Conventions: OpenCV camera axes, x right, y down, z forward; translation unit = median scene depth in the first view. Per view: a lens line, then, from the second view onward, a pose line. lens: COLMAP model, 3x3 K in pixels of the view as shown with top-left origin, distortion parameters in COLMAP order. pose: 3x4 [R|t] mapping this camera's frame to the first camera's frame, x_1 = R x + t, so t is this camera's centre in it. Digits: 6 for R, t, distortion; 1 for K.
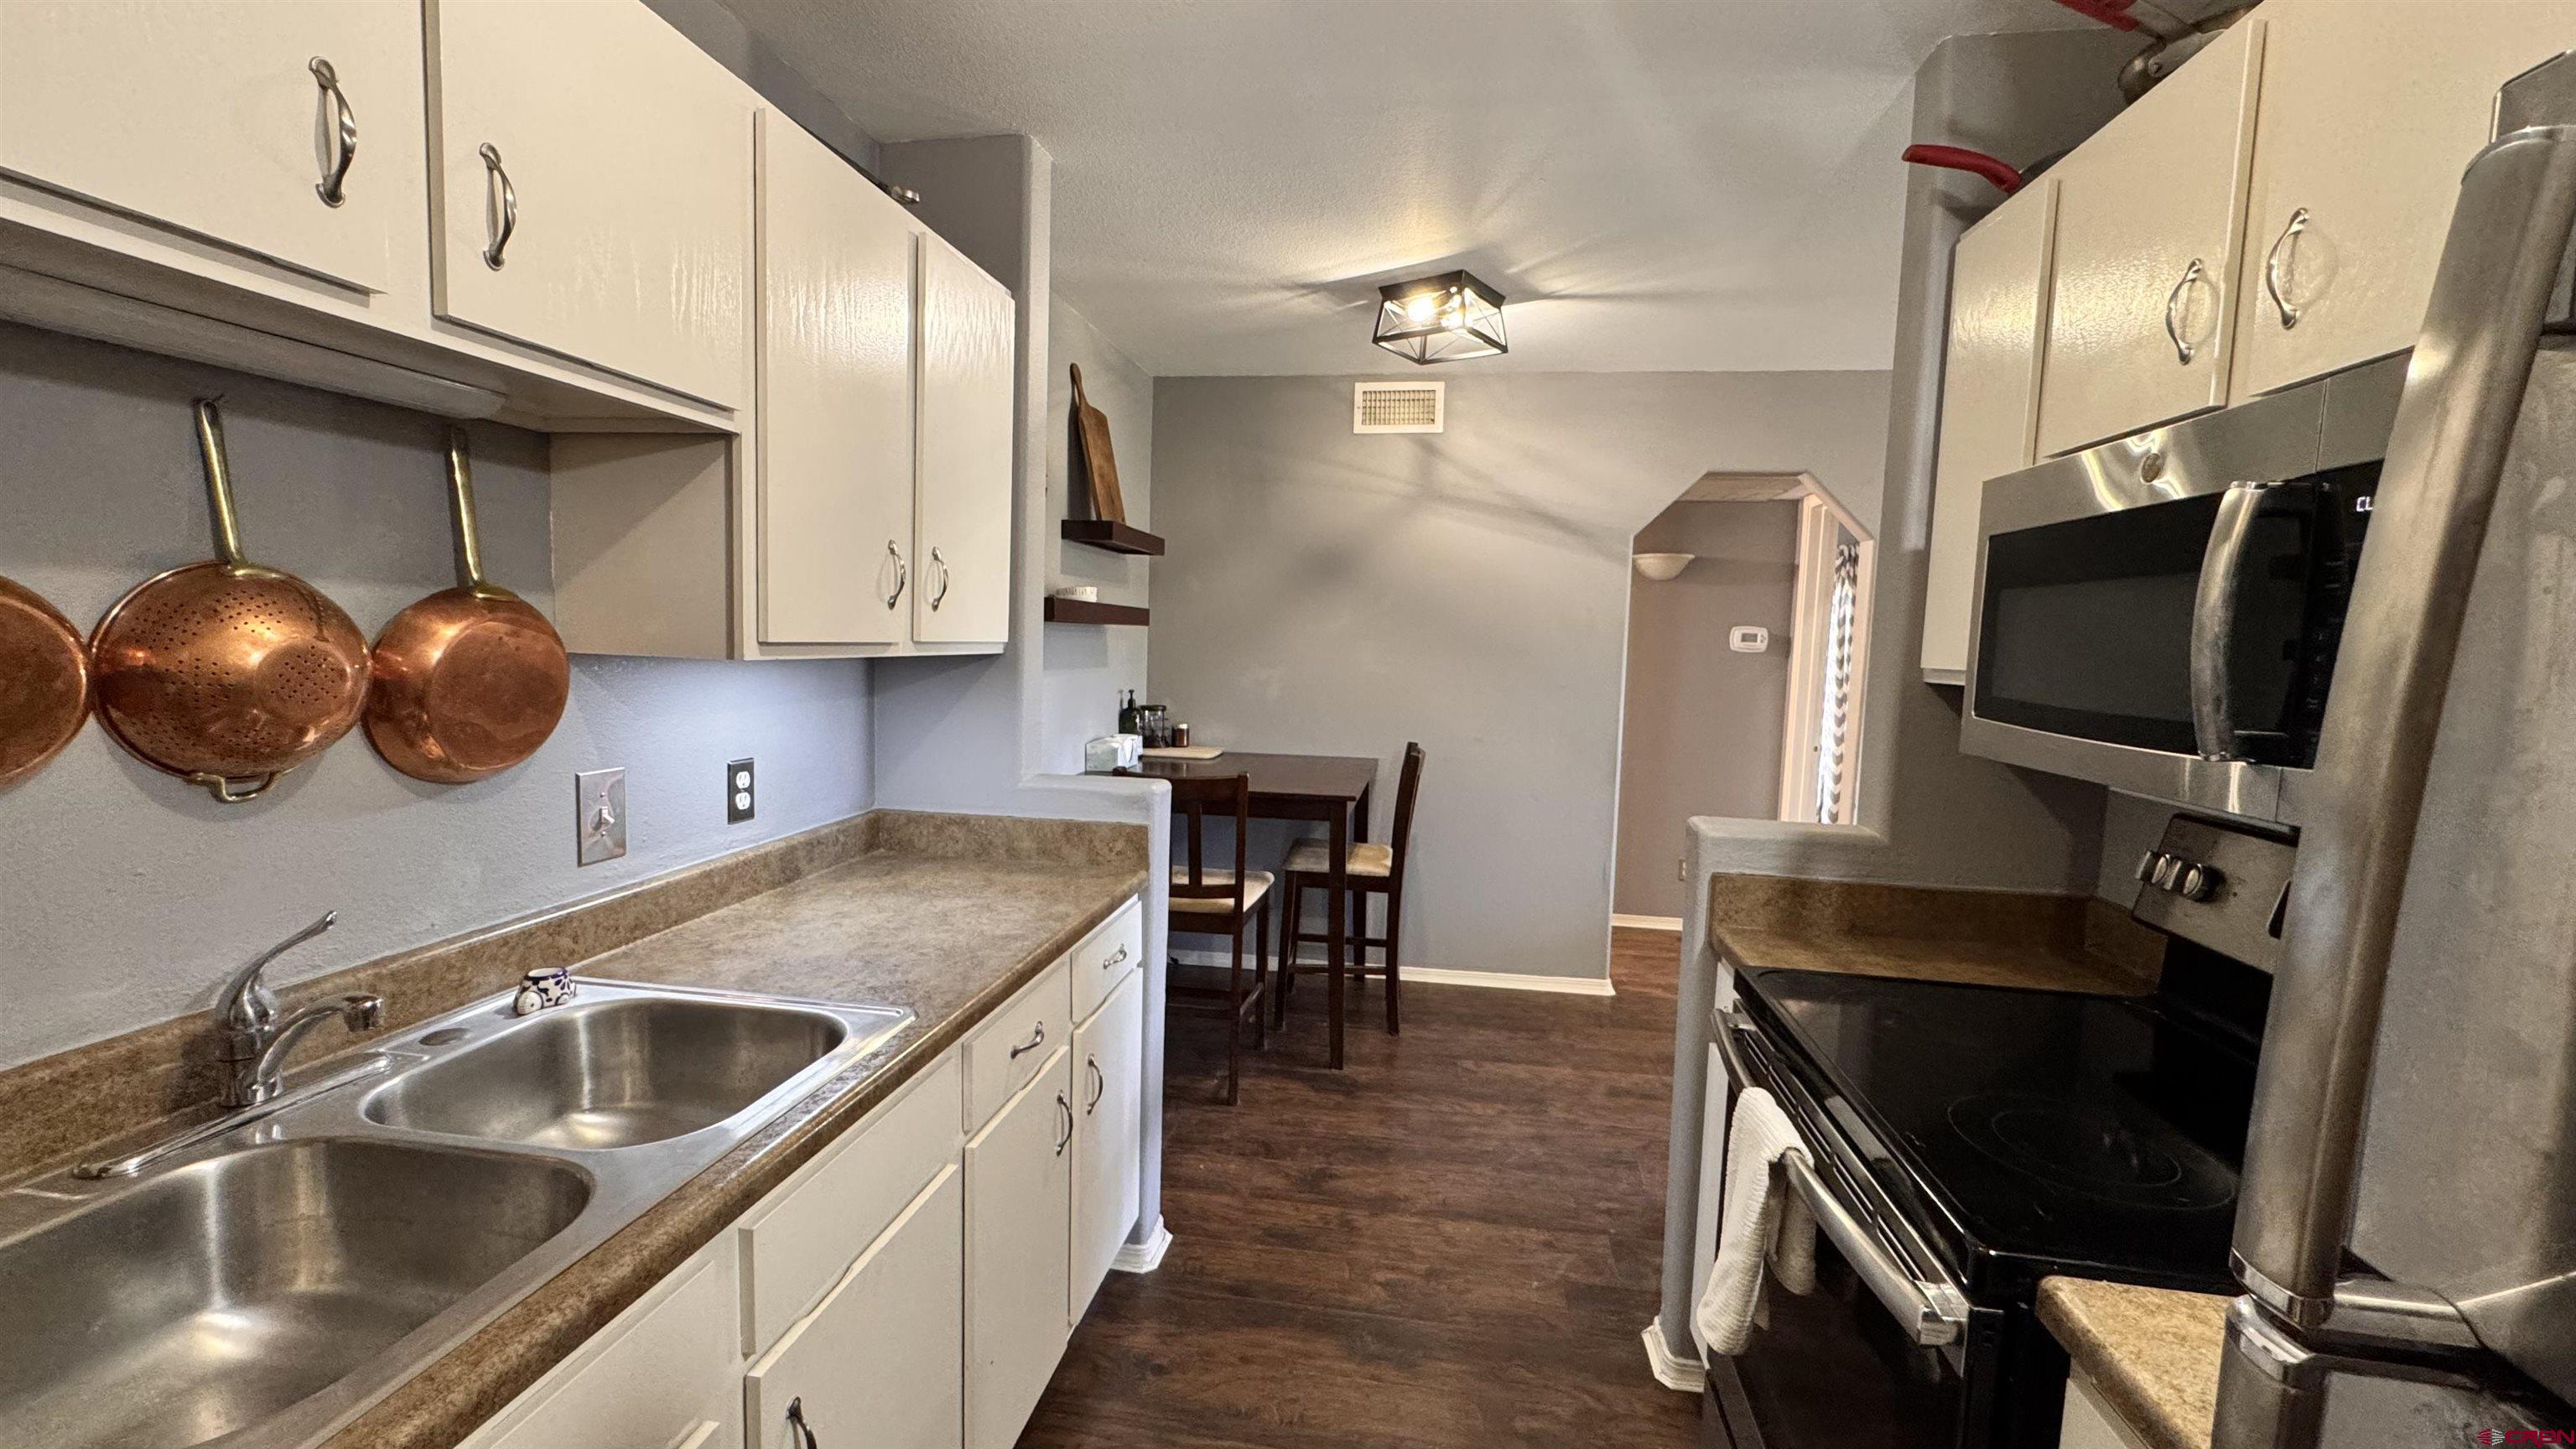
lens RADIAL K [[1032.1, 0, 1288.0], [0, 1032.1, 724.5], [0, 0, 1]] dist [-0.000196, -0.000397]
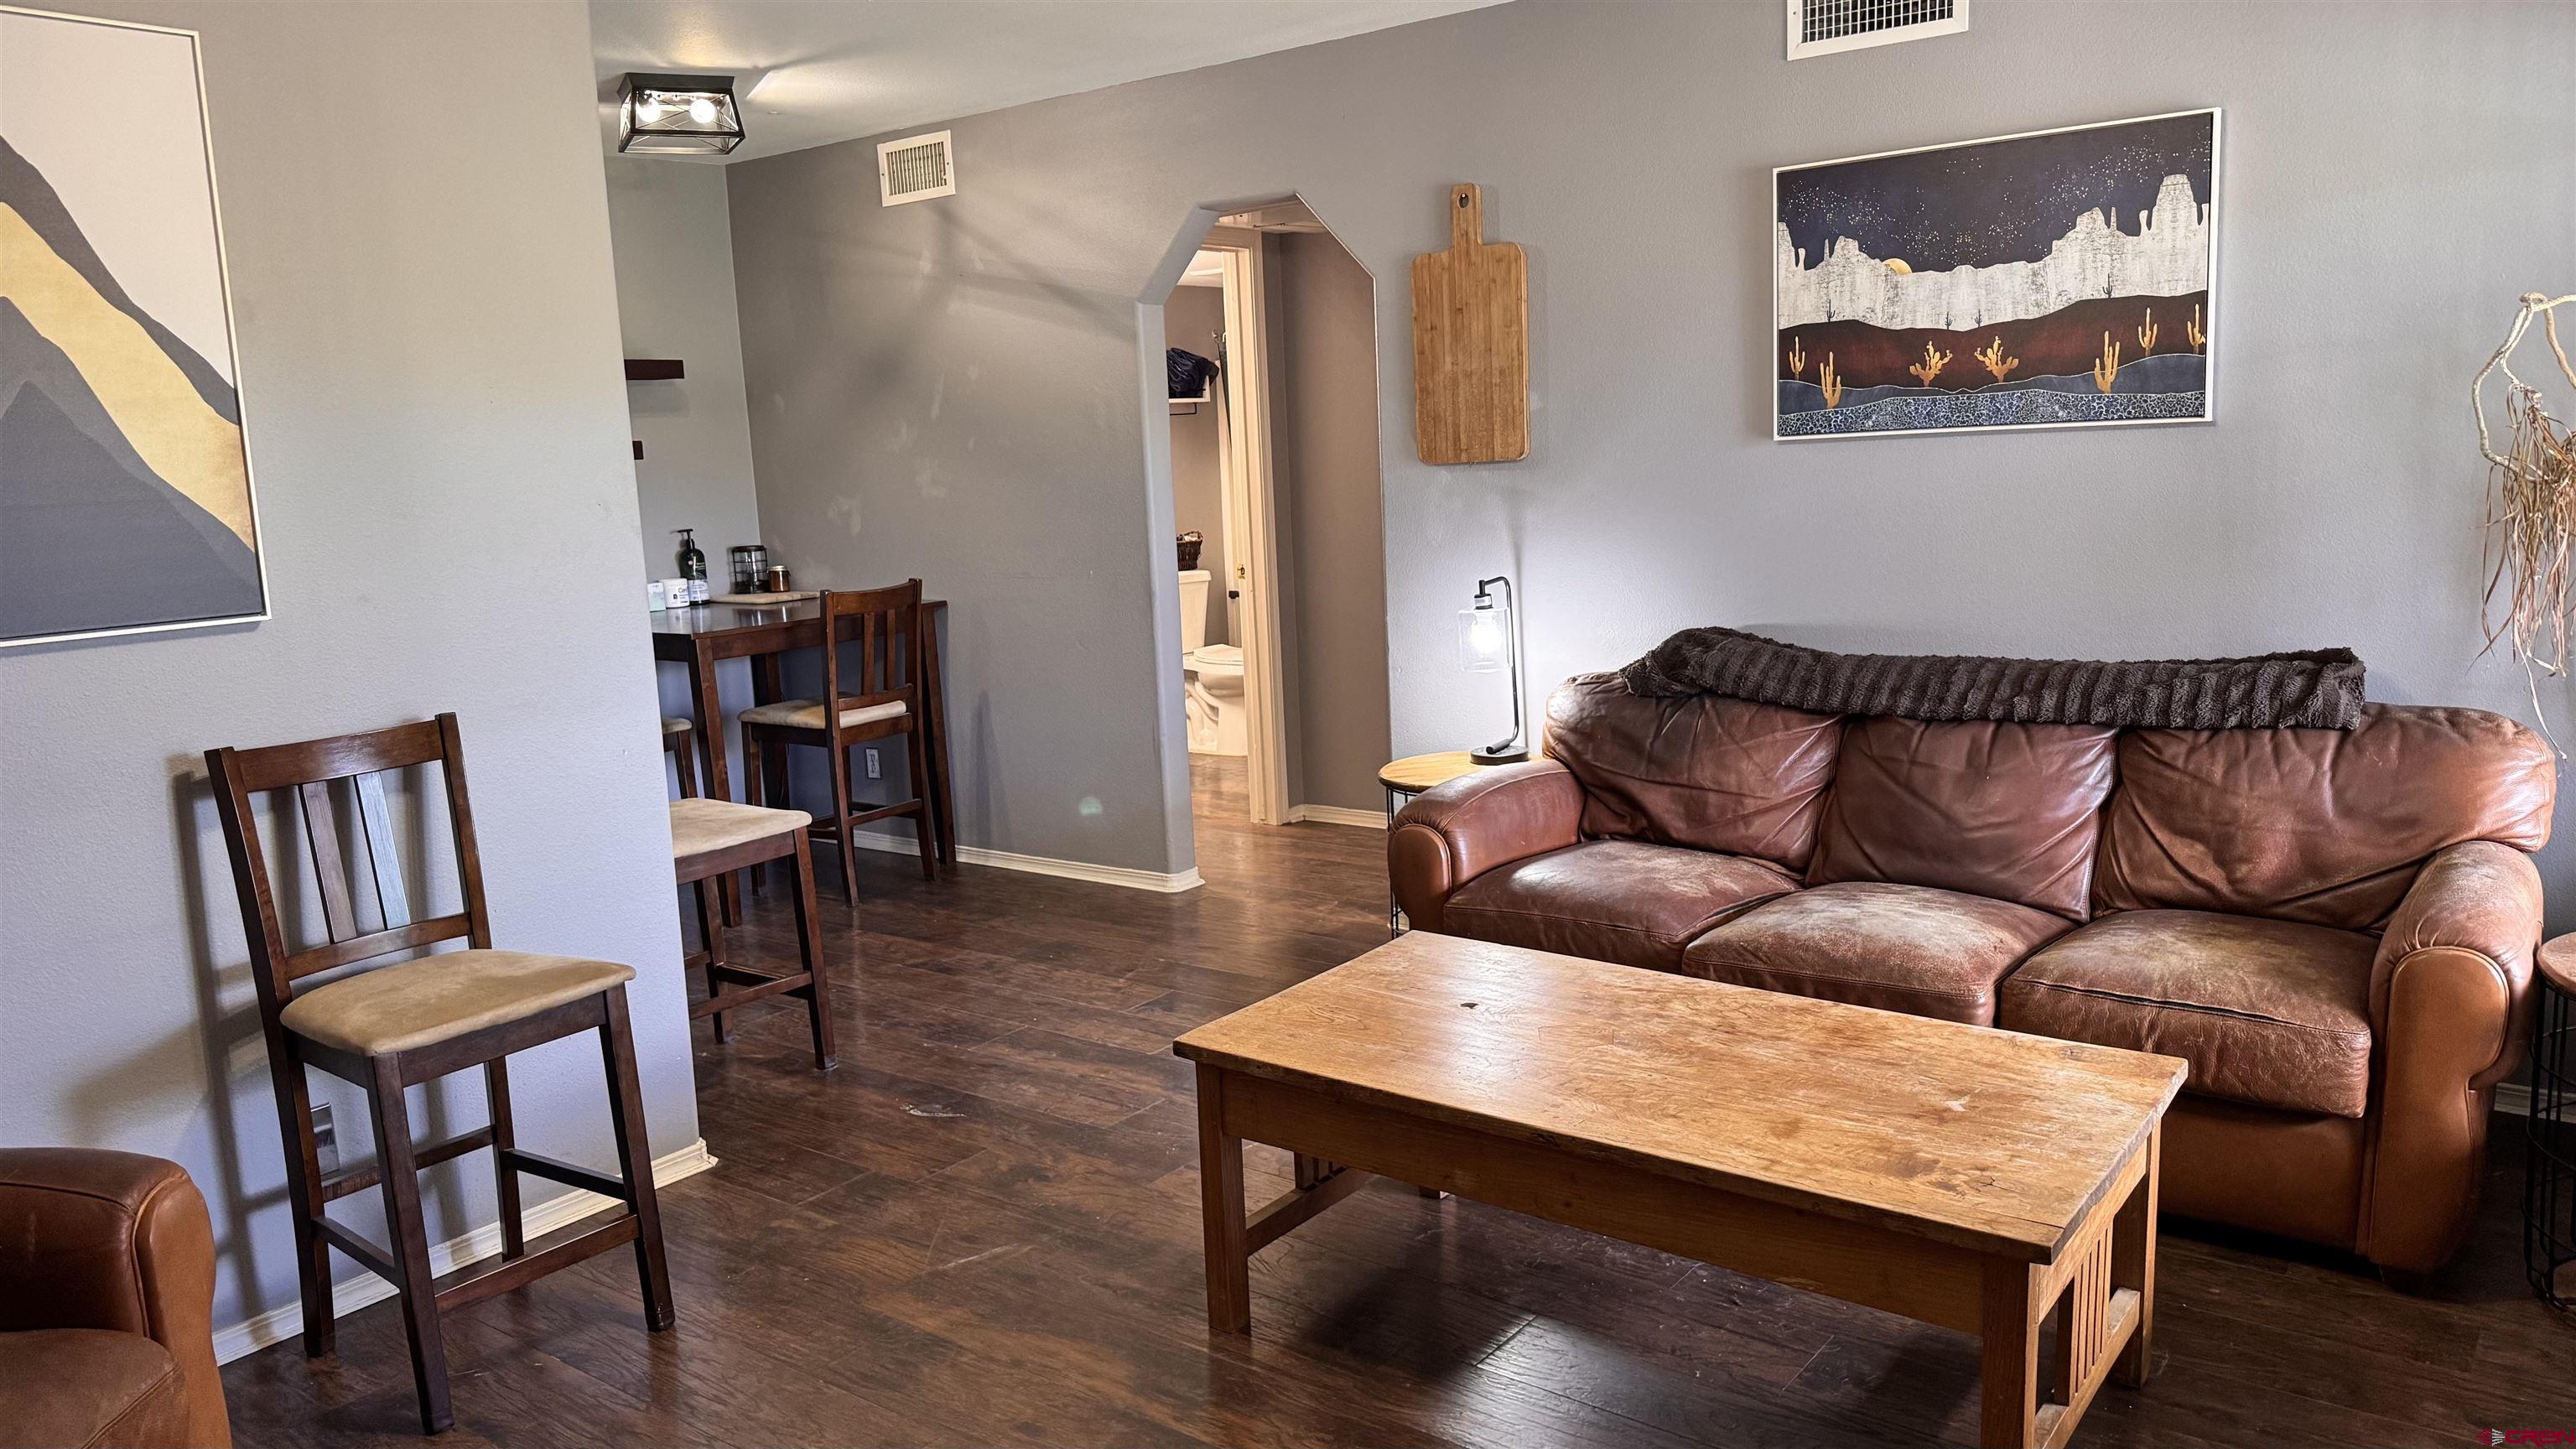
lens RADIAL K [[1795.2, 0, 1288.0], [0, 1795.2, 724.5], [0, 0, 1]] dist [0.136826, -0.200277]
pose [[0.876306, 0.007857, -0.481690, 1.504056], [0.028928, 0.997205, 0.068891, 0.058909], [0.480885, -0.074304, 0.873630, -0.219604]]
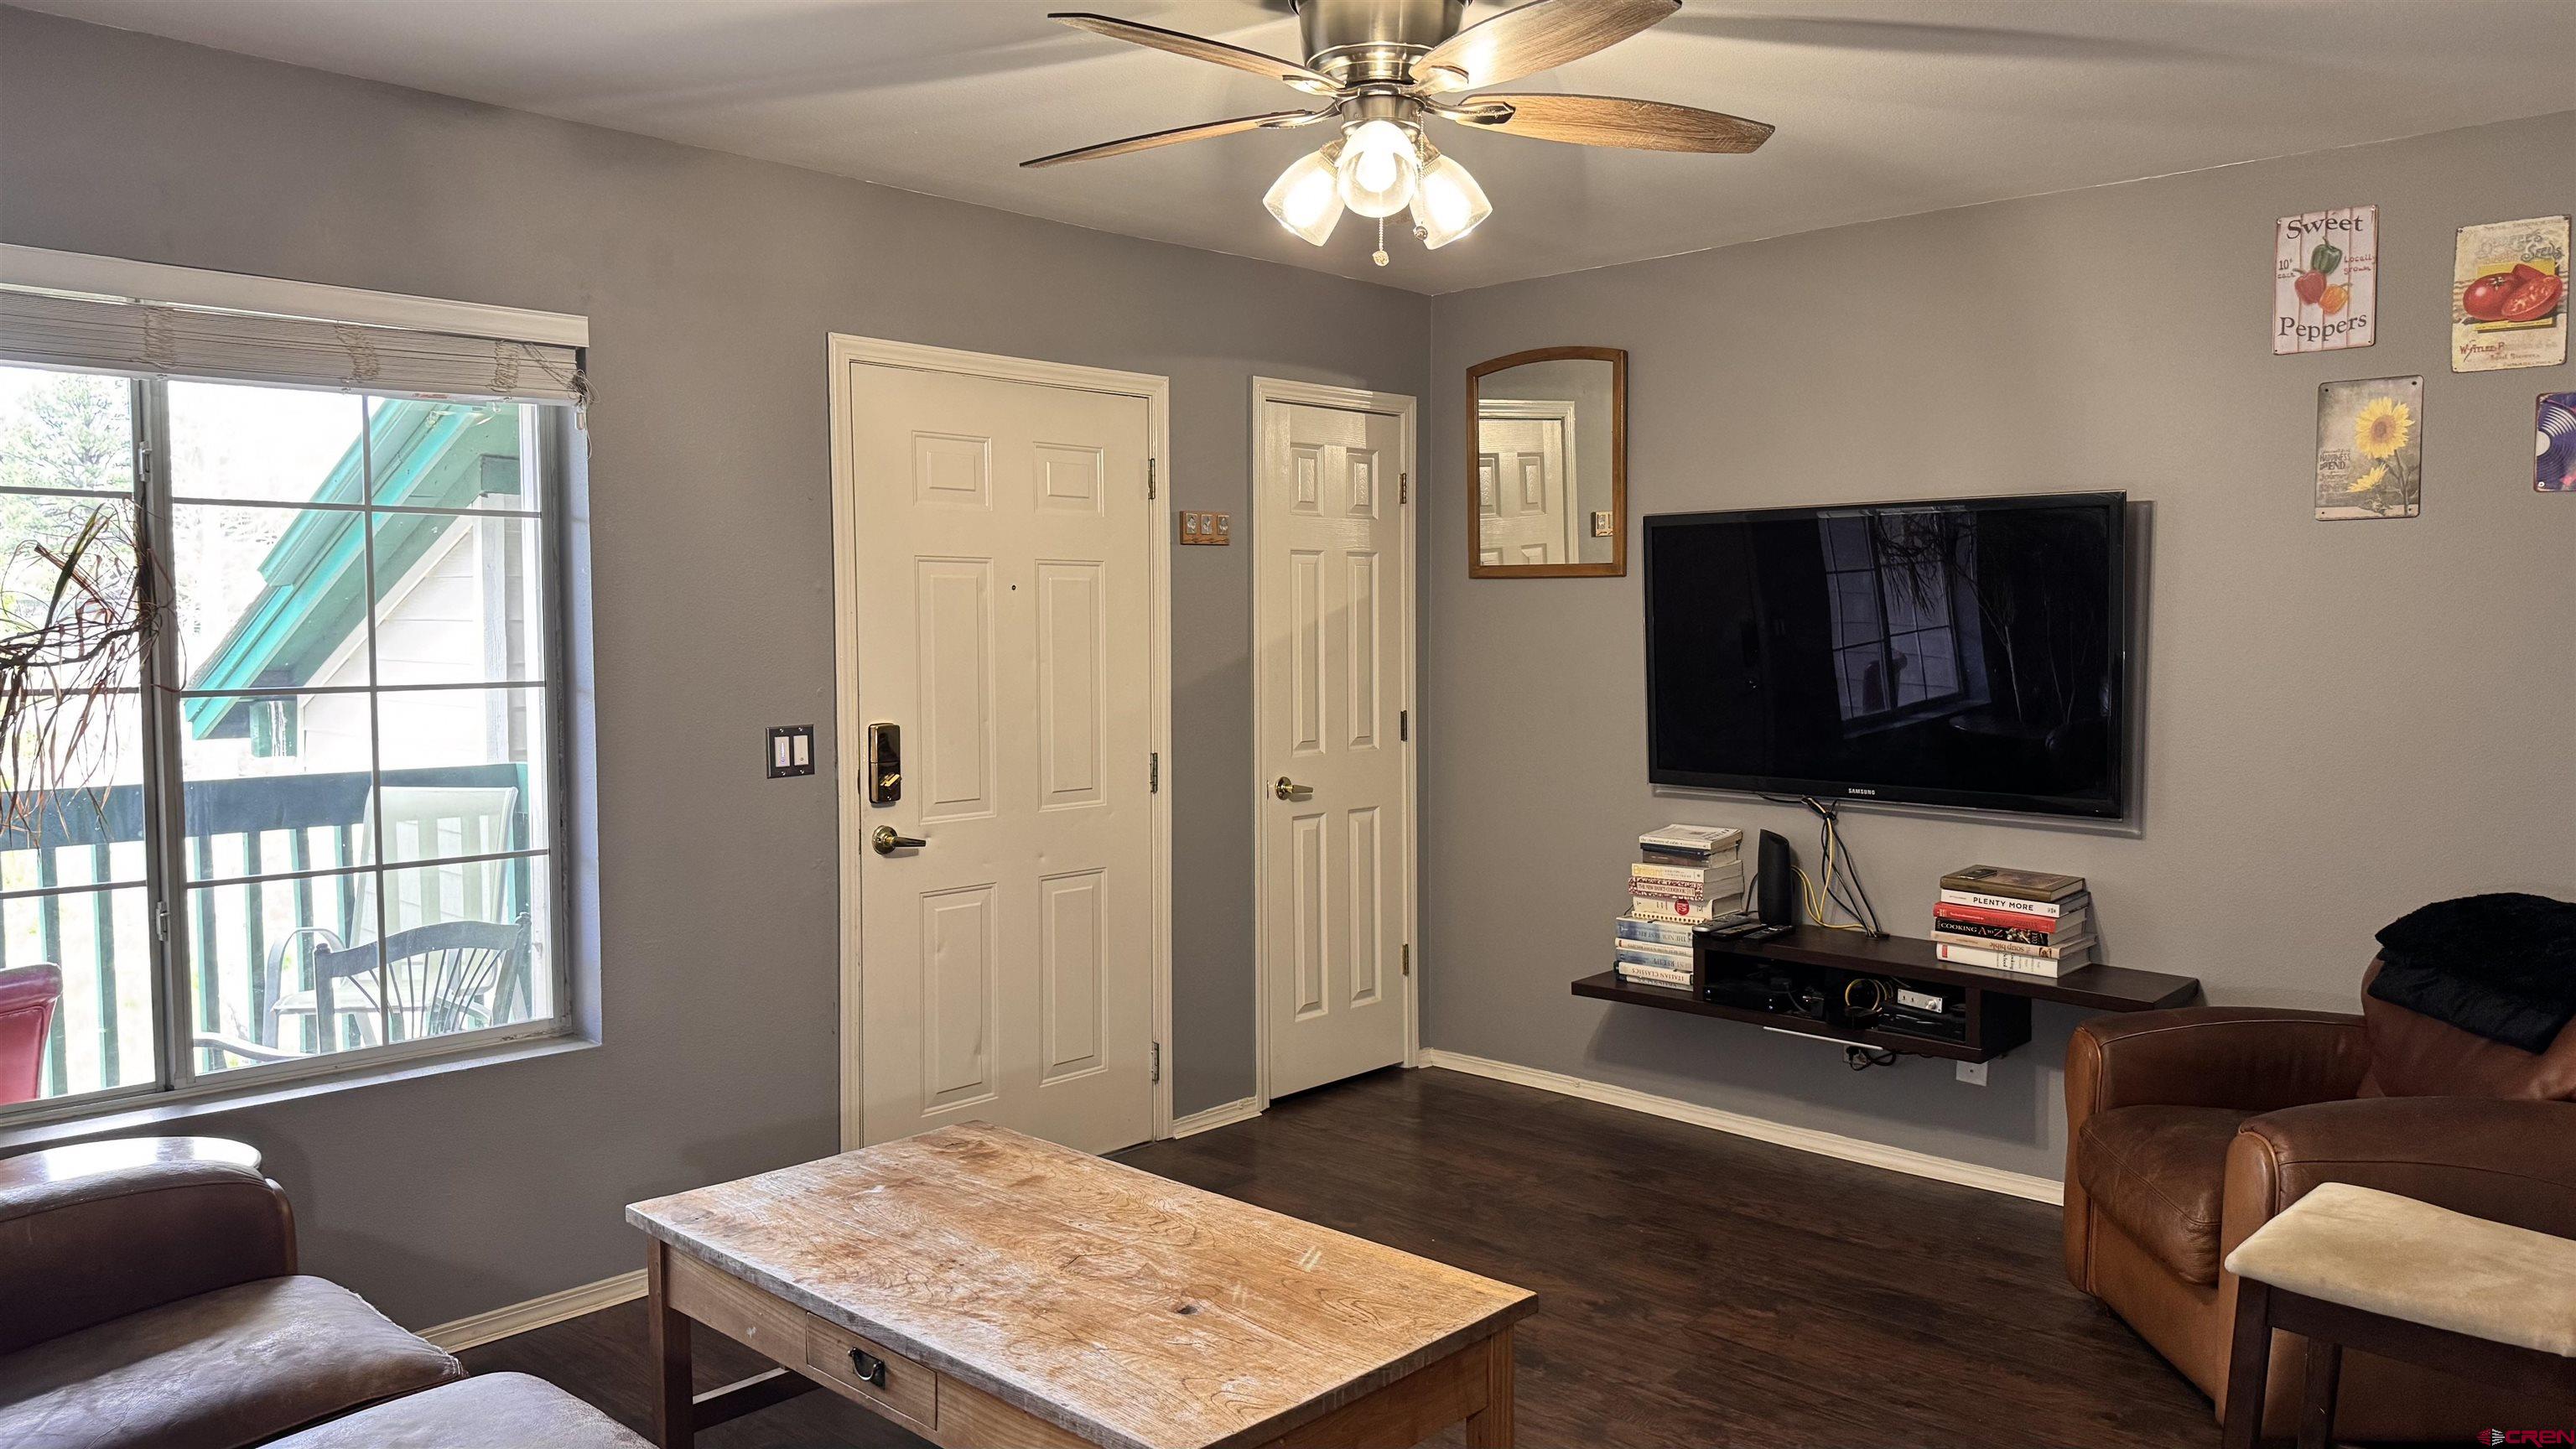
lens RADIAL K [[1795.2, 0, 1288.0], [0, 1795.2, 724.5], [0, 0, 1]] dist [0.136826, -0.200277]
pose [[-0.819670, -0.058910, 0.569799, 0.582556], [0.029567, 0.989021, 0.144784, -0.107761], [-0.572073, 0.135522, -0.808929, 1.355382]]
